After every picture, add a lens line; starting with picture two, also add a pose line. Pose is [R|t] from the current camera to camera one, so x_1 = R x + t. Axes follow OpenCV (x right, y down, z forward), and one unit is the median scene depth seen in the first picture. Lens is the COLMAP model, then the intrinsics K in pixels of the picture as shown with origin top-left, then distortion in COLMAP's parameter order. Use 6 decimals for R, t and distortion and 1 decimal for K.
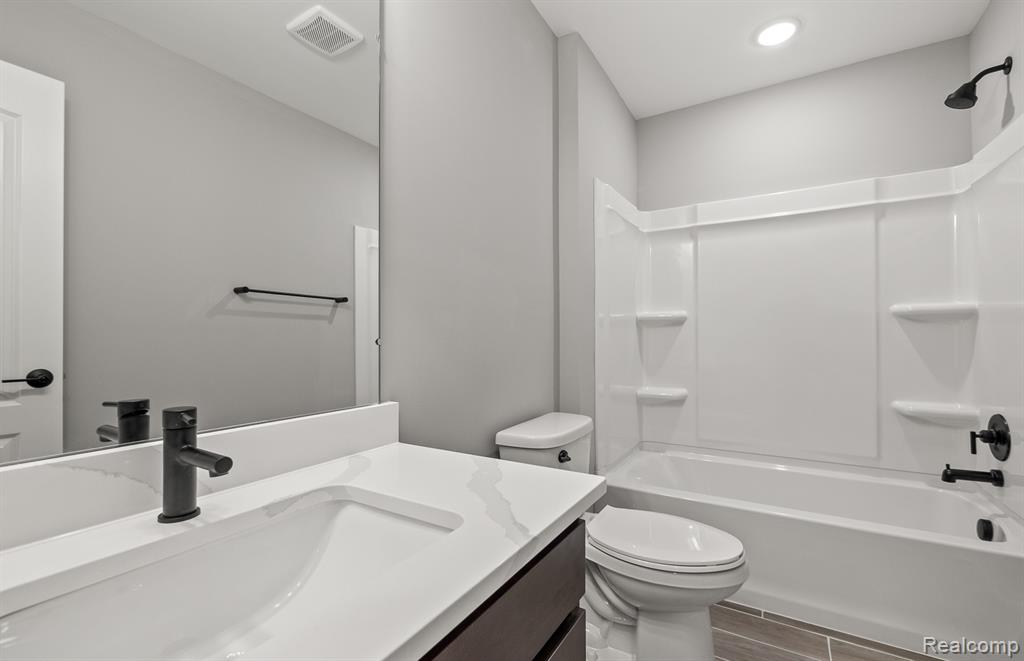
lens RADIAL K [[439.4, 0, 509.9], [0, 439.4, 331.7], [0, 0, 1]] dist [-0.002346, 0.000079]
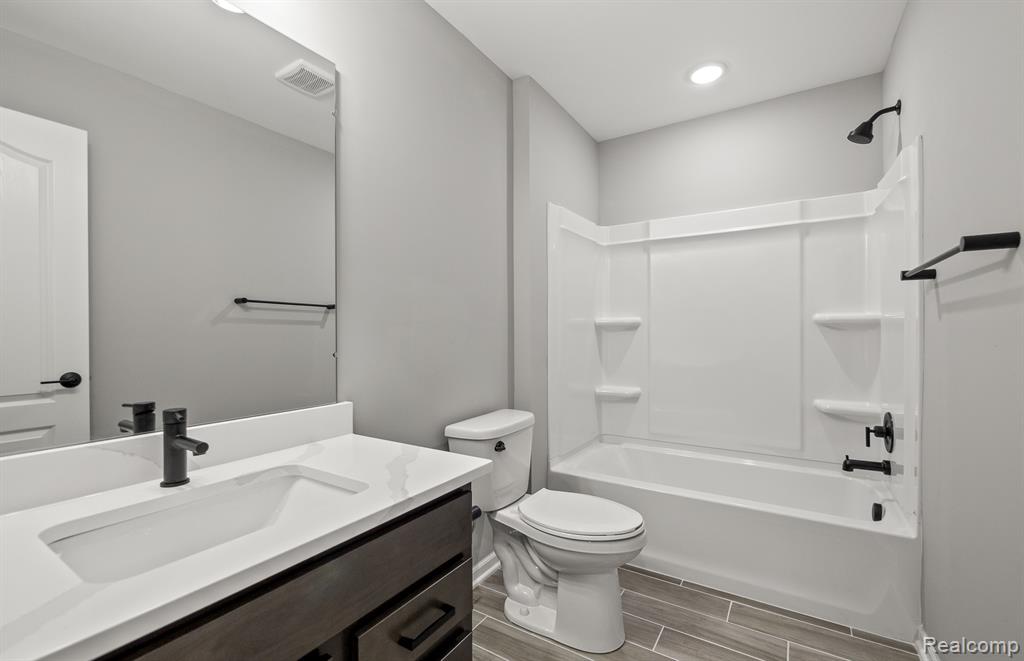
lens RADIAL K [[439.4, 0, 514.3], [0, 439.4, 330.7], [0, 0, 1]] dist [-0.002346, 0.000079]
pose [[0.999838, 0.000056, -0.017992, 0.140203], [0.000167, 0.999923, 0.012422, -0.036338], [0.017992, -0.012423, 0.999761, -0.150718]]
